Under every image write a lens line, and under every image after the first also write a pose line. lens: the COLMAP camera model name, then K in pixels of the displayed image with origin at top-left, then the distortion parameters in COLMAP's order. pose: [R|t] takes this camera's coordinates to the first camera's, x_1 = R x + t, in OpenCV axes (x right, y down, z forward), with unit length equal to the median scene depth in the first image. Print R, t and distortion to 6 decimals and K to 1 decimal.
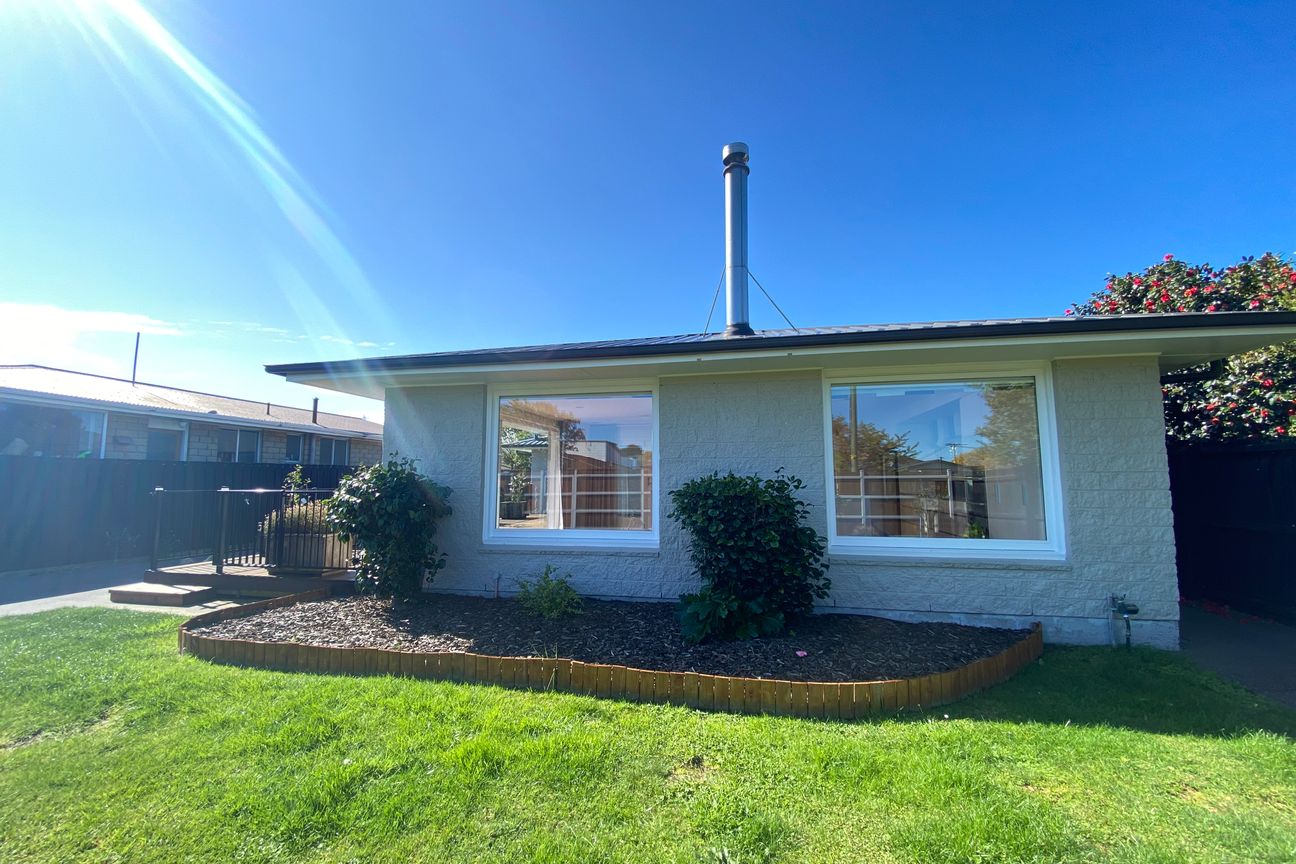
lens RADIAL K [[530.9, 0, 648.0], [0, 530.9, 432.0], [0, 0, 1]] dist [-0.008887, -0.000079]
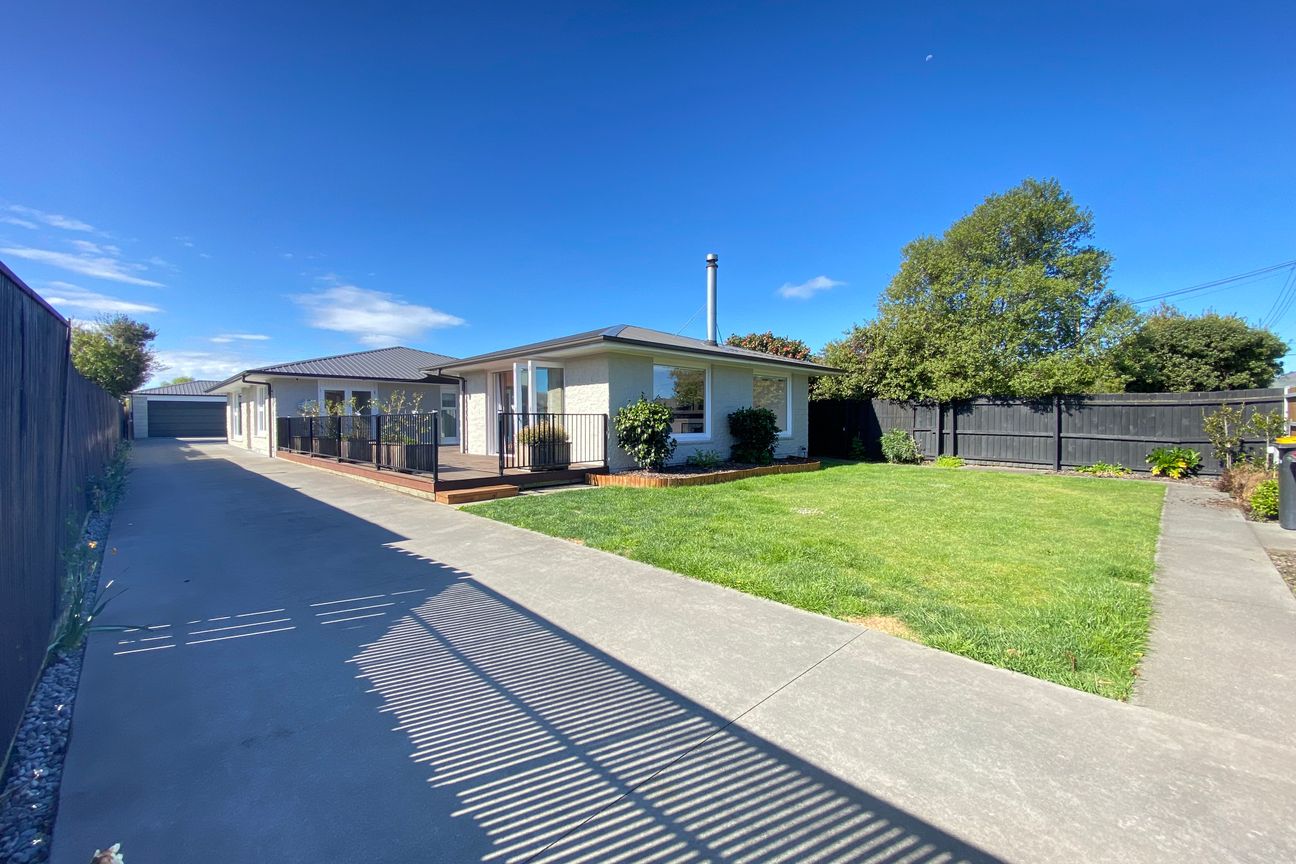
lens RADIAL K [[530.9, 0, 648.0], [0, 530.9, 432.0], [0, 0, 1]] dist [-0.008887, -0.000079]
pose [[0.553521, -0.020790, 0.832576, -1.855622], [-0.084753, 0.993092, 0.081144, 0.020121], [-0.828512, -0.115478, 0.547935, -0.034803]]
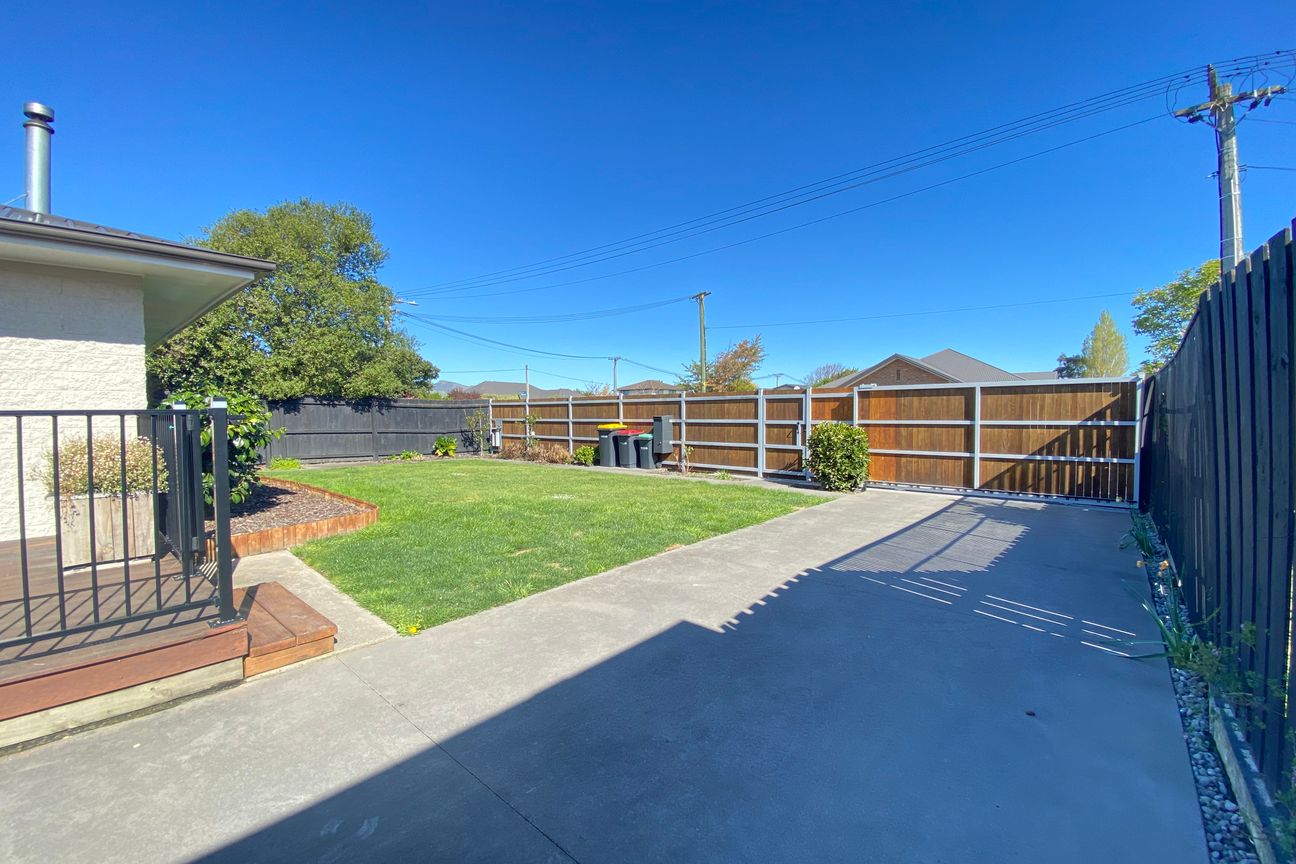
lens RADIAL K [[530.9, 0, 648.0], [0, 530.9, 432.0], [0, 0, 1]] dist [-0.008887, -0.000079]
pose [[-0.874463, -0.012379, 0.484933, -1.548358], [-0.045310, 0.997388, -0.056246, 0.153970], [-0.482971, -0.071158, -0.872740, 1.359051]]
